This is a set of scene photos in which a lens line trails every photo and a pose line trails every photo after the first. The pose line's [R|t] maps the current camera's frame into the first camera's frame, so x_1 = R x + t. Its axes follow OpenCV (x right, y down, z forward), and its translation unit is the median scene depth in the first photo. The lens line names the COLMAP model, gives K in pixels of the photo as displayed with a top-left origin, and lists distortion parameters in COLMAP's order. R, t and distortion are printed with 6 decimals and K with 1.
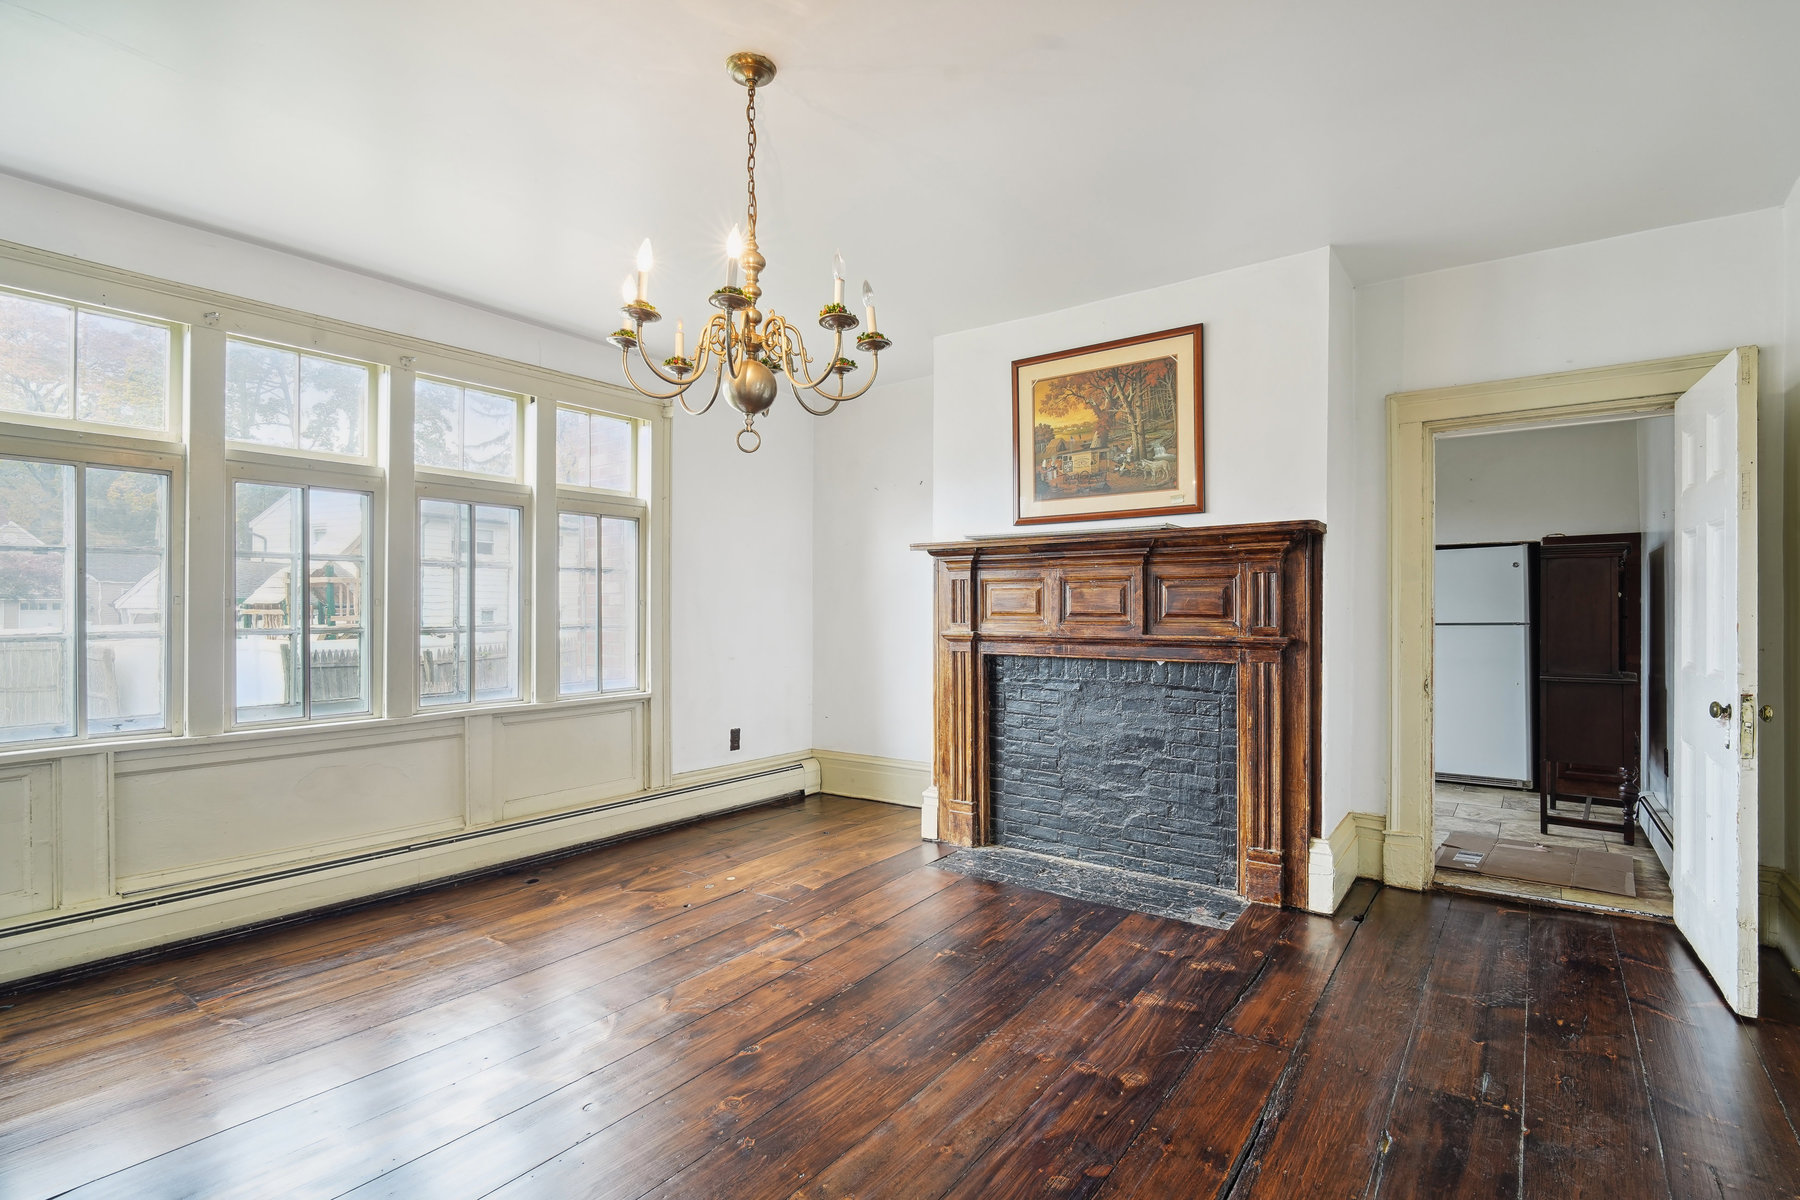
lens RADIAL K [[854.4, 0, 900.1], [0, 854.4, 608.2], [0, 0, 1]] dist [0.002532, -0.000132]
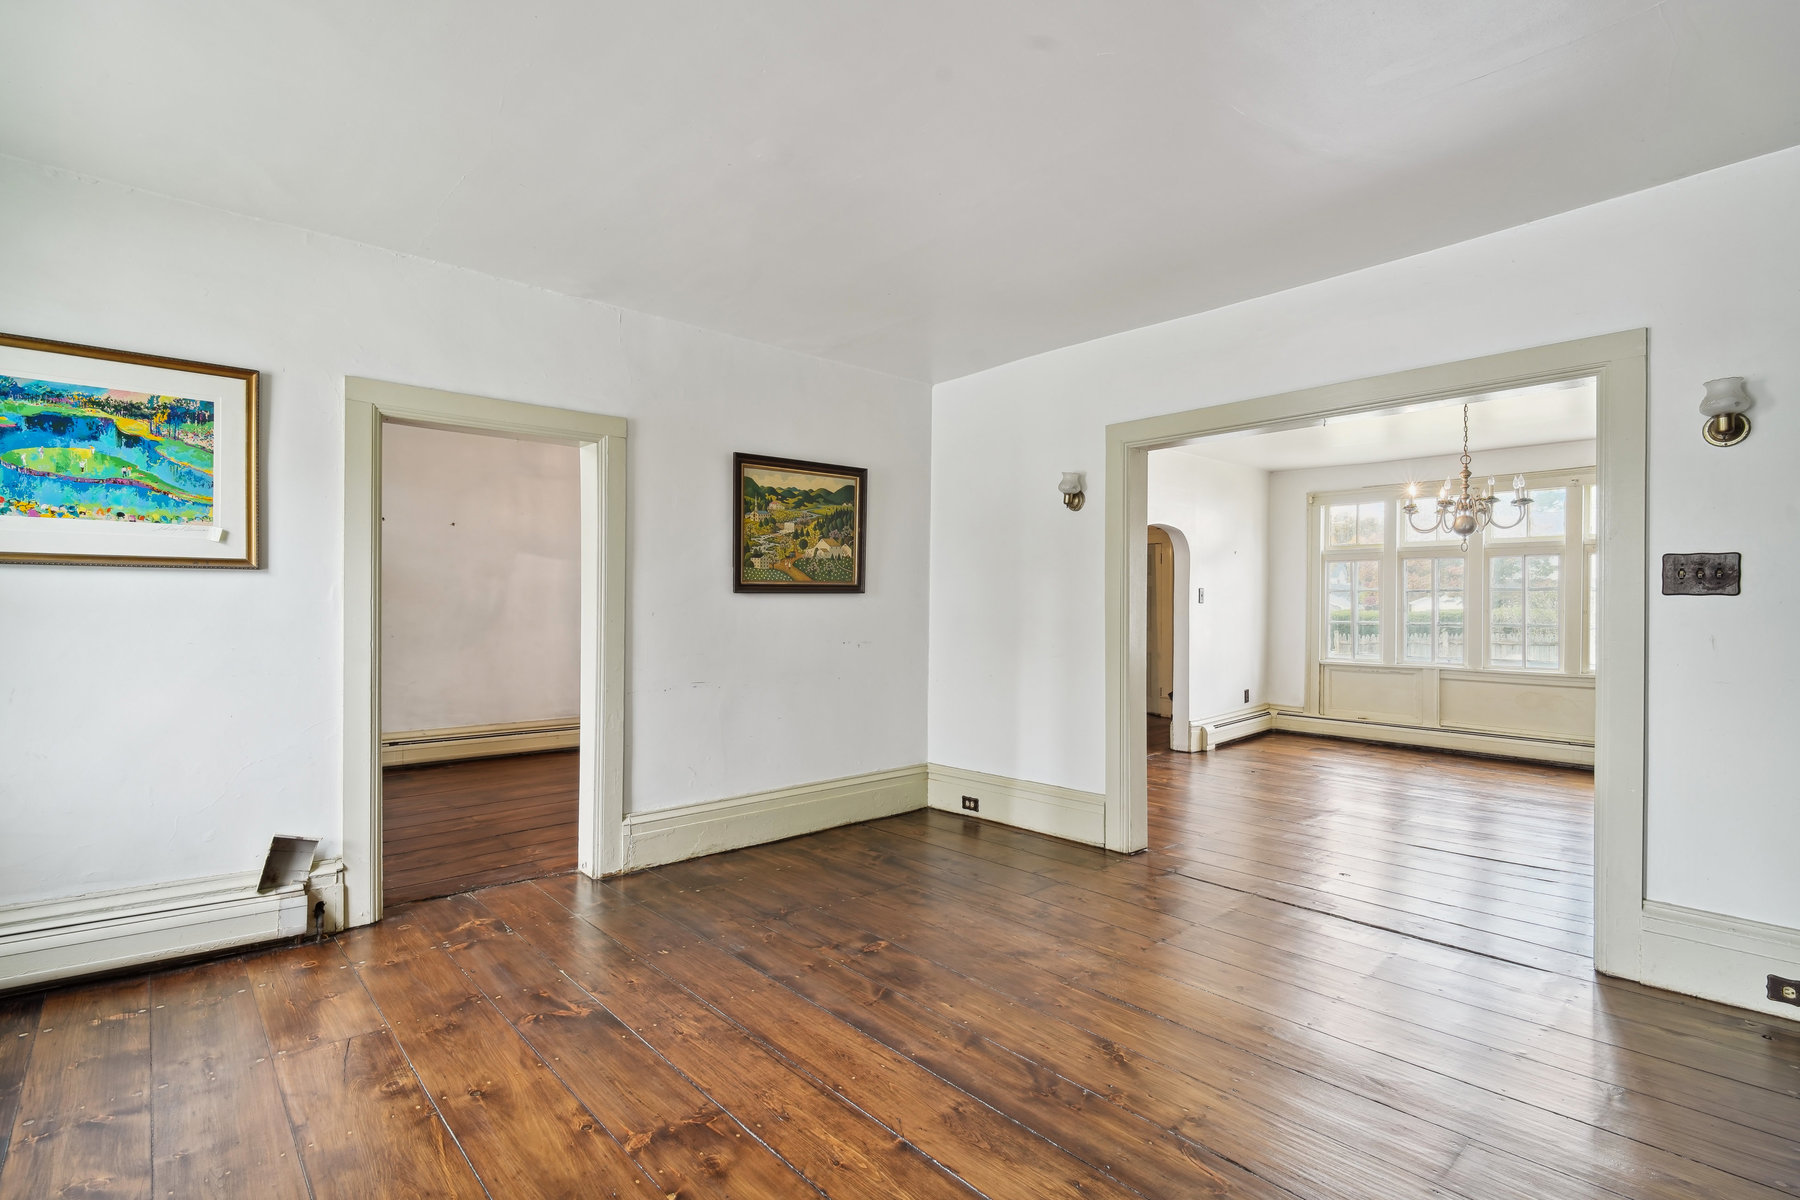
lens RADIAL K [[858.9, 0, 900.0], [0, 858.9, 600.0], [0, 0, 1]] dist [-0.001751, -0.000527]
pose [[-0.205307, -0.008009, -0.978665, 1.484043], [-0.008231, 0.999945, -0.006456, -0.006543], [0.978663, 0.006730, -0.205362, -0.050126]]
